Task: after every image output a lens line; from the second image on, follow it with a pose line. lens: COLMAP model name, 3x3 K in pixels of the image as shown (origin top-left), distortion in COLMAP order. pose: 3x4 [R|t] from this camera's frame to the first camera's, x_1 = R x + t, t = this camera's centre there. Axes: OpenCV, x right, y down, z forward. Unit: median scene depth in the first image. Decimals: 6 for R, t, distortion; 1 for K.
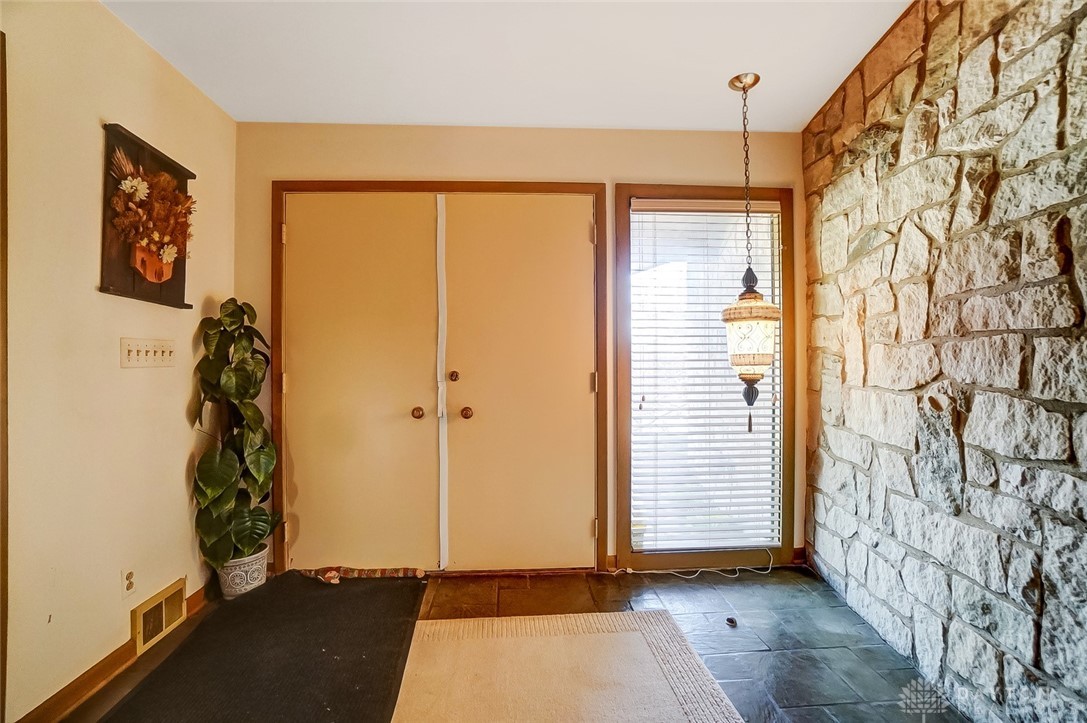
lens RADIAL K [[479.0, 0, 547.0], [0, 479.0, 360.3], [0, 0, 1]] dist [0.002360, 0.000353]
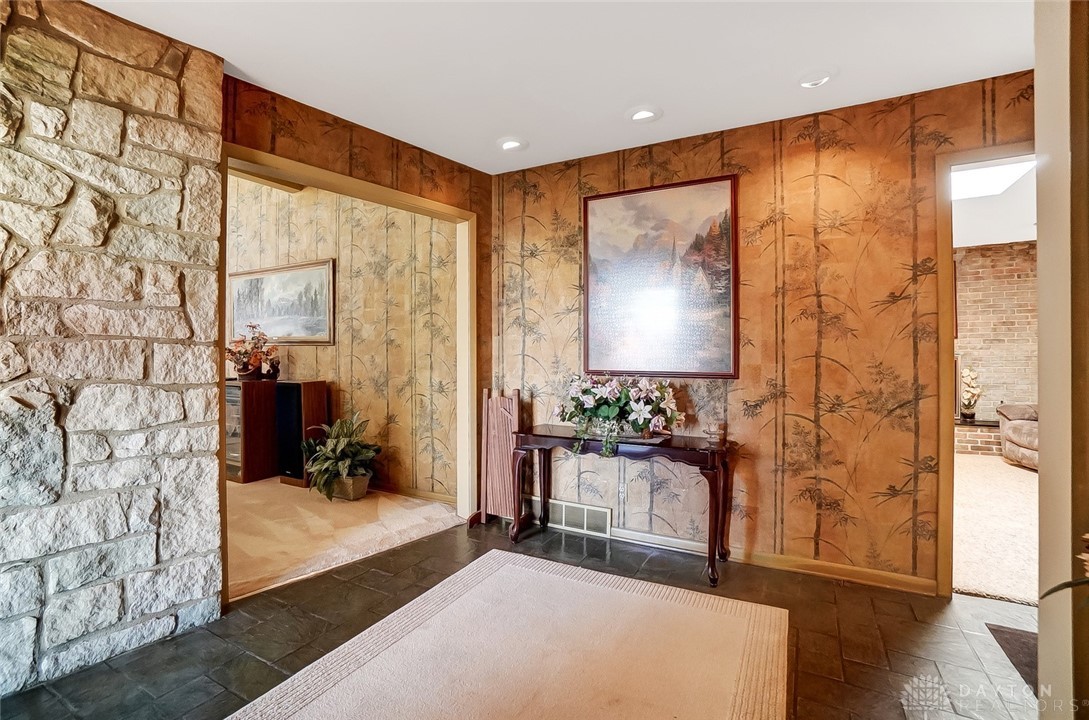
lens RADIAL K [[479.9, 0, 548.0], [0, 479.9, 358.8], [0, 0, 1]] dist [0.002360, 0.000353]
pose [[-0.839368, 0.001723, 0.543561, -0.769205], [0.002391, 0.999997, 0.000523, 0.002092], [-0.543558, 0.001739, -0.839370, 1.494495]]
